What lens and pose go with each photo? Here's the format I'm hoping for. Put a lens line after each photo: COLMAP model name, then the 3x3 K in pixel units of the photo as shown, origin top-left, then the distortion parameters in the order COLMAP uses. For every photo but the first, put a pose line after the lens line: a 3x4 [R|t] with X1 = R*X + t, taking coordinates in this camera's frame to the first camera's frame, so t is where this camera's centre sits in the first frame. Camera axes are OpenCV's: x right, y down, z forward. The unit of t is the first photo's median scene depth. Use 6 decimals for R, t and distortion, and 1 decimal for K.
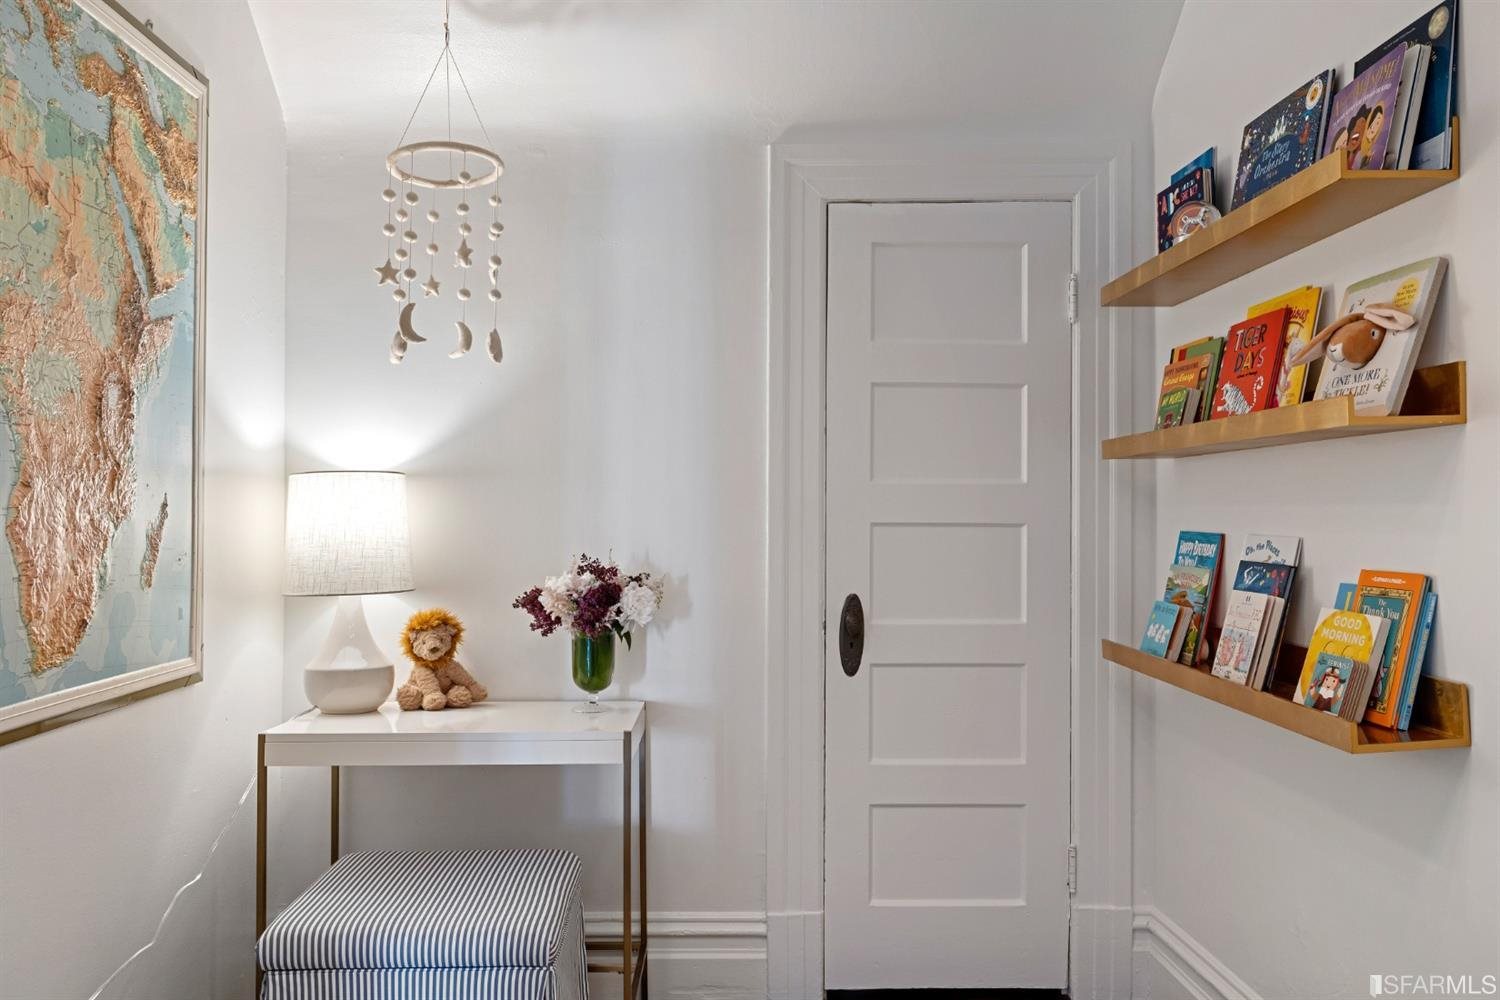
lens RADIAL K [[1144.8, 0, 749.9], [0, 1144.8, 509.6], [0, 0, 1]] dist [0.000954, 0.007401]
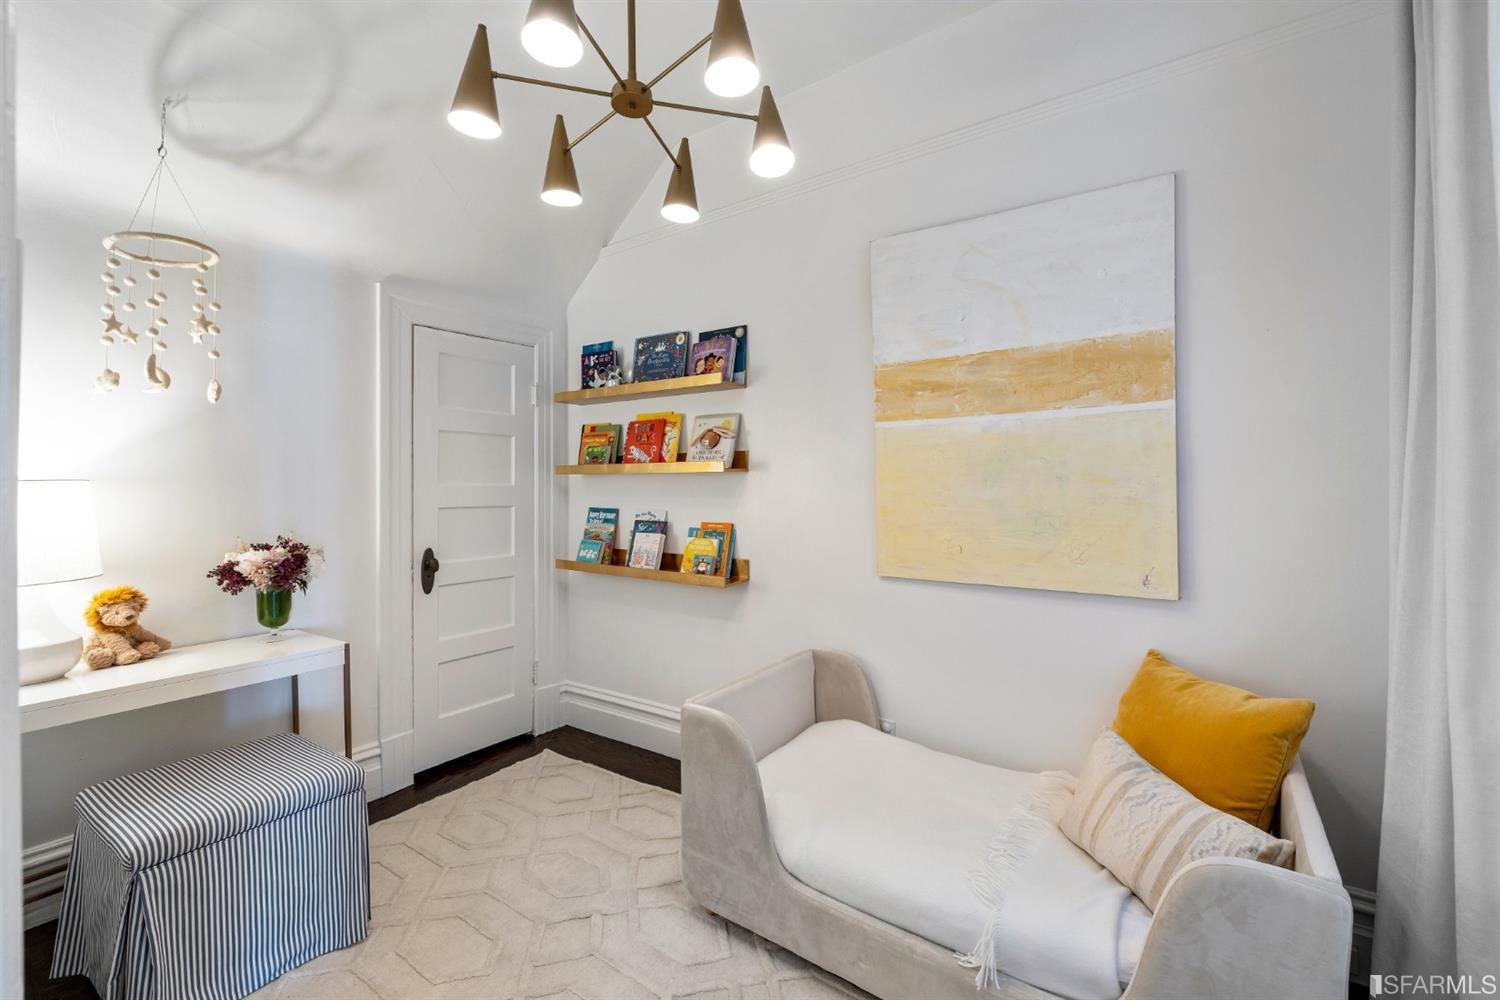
lens RADIAL K [[627.0, 0, 756.8], [0, 627.0, 498.7], [0, 0, 1]] dist [-0.002800, 0.000028]
pose [[0.595115, -0.019648, 0.803400, -0.439469], [0.000499, 0.999710, 0.024079, -0.029574], [-0.803640, -0.013929, 0.594953, 0.013555]]
